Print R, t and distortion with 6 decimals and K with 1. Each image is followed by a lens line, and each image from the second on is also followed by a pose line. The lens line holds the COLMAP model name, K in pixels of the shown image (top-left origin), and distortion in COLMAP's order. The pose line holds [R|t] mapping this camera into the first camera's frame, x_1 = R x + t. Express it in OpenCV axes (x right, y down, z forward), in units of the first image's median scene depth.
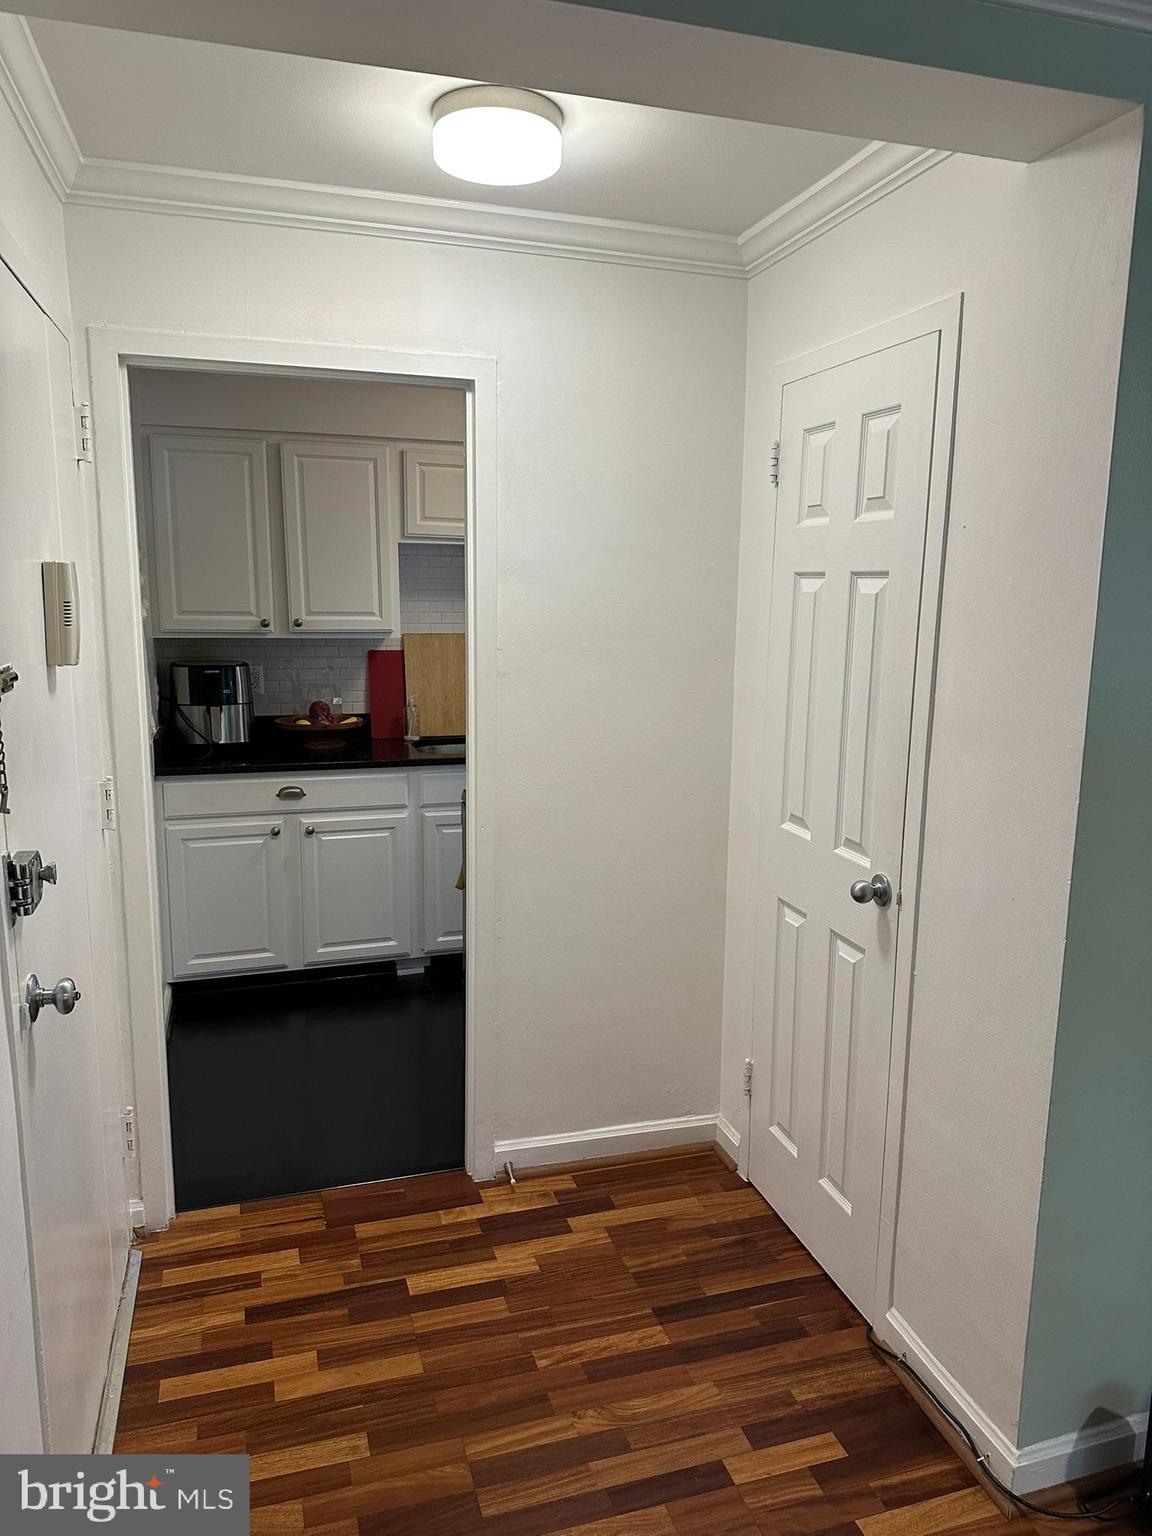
lens RADIAL K [[1086.0, 0, 603.7], [0, 1086.0, 769.9], [0, 0, 1]] dist [0.112450, -0.177281]
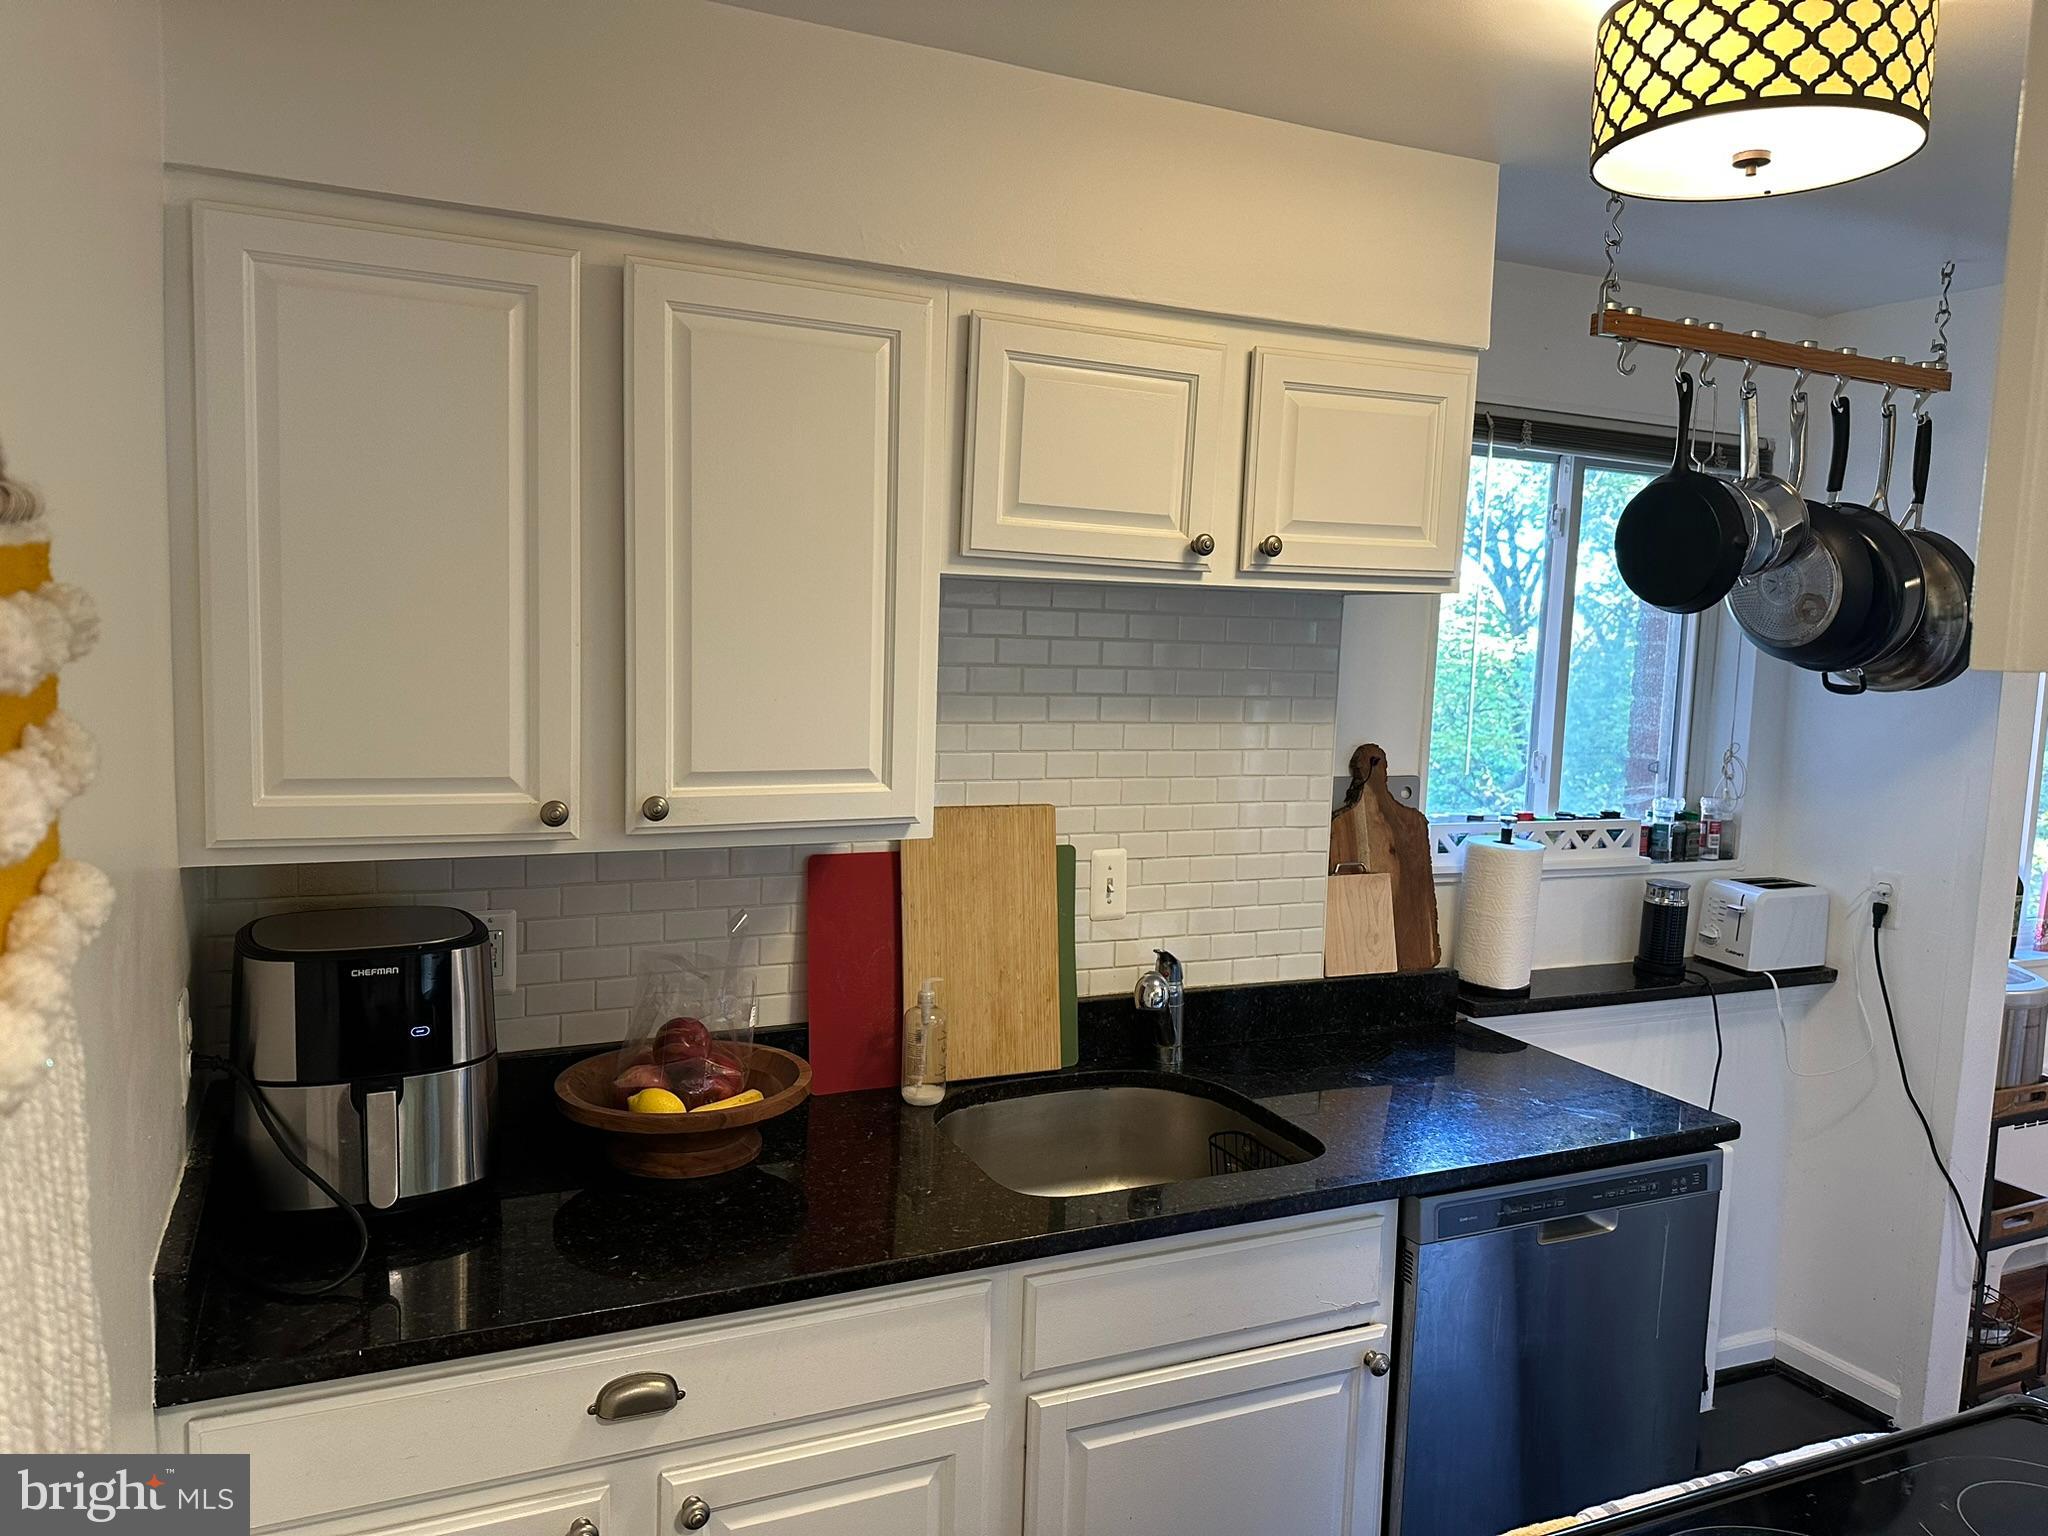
lens RADIAL K [[1448.0, 0, 1039.3], [0, 1448.0, 759.6], [0, 0, 1]] dist [0.112450, -0.177281]
pose [[0.993010, 0.011044, 0.117513, -0.216382], [-0.002540, 0.997382, -0.072270, -0.117644], [-0.118003, 0.071467, 0.990438, 0.553666]]
